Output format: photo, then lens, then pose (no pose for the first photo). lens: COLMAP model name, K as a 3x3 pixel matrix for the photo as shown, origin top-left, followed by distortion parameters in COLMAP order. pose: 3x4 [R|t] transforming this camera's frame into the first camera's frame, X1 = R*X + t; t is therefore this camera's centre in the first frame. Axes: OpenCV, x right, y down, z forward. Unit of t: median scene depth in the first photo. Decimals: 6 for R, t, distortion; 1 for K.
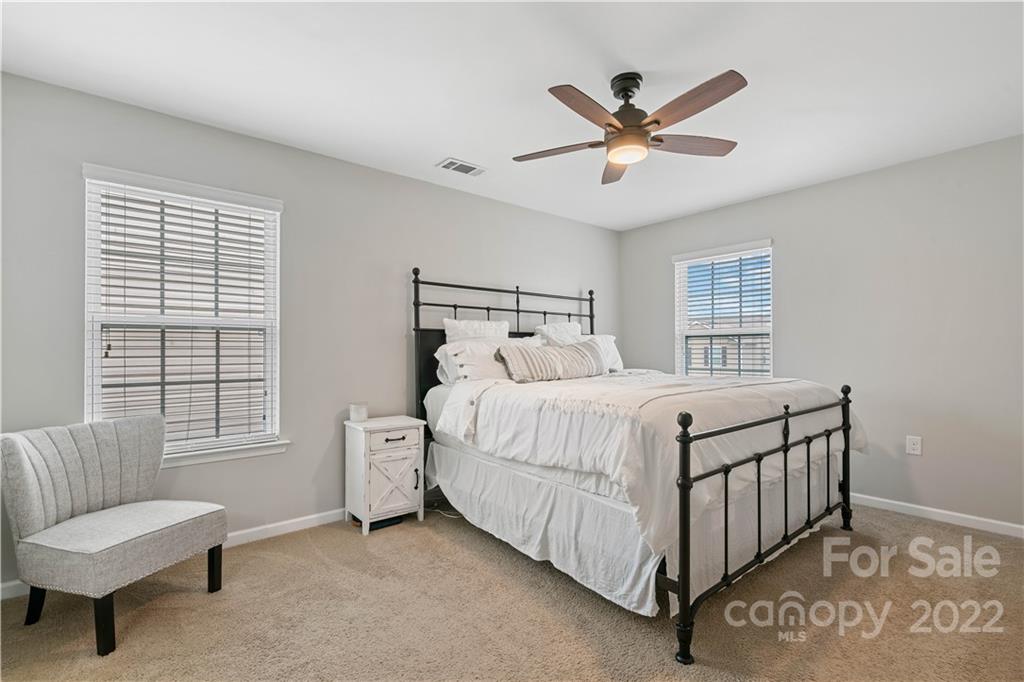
lens RADIAL K [[468.2, 0, 503.7], [0, 468.2, 356.1], [0, 0, 1]] dist [0.000500, 0.001324]
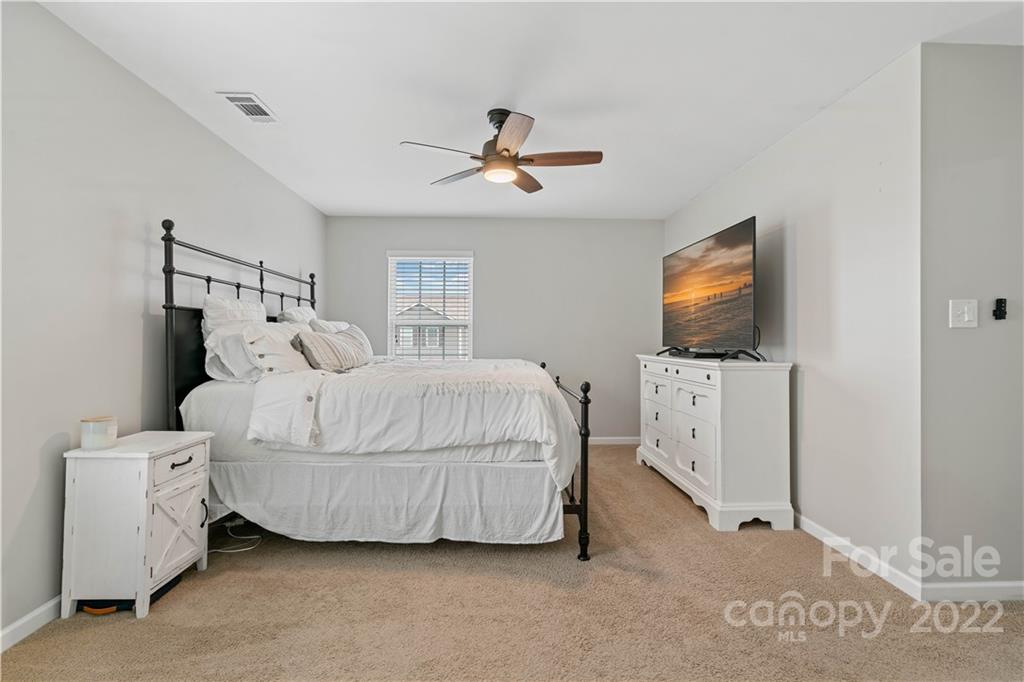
lens RADIAL K [[468.2, 0, 508.4], [0, 468.2, 337.6], [0, 0, 1]] dist [0.000500, 0.001324]
pose [[0.608617, 0.005247, 0.793446, -0.484848], [0.004668, 0.999937, -0.010194, -0.000898], [-0.793450, 0.009908, 0.608555, 0.178616]]
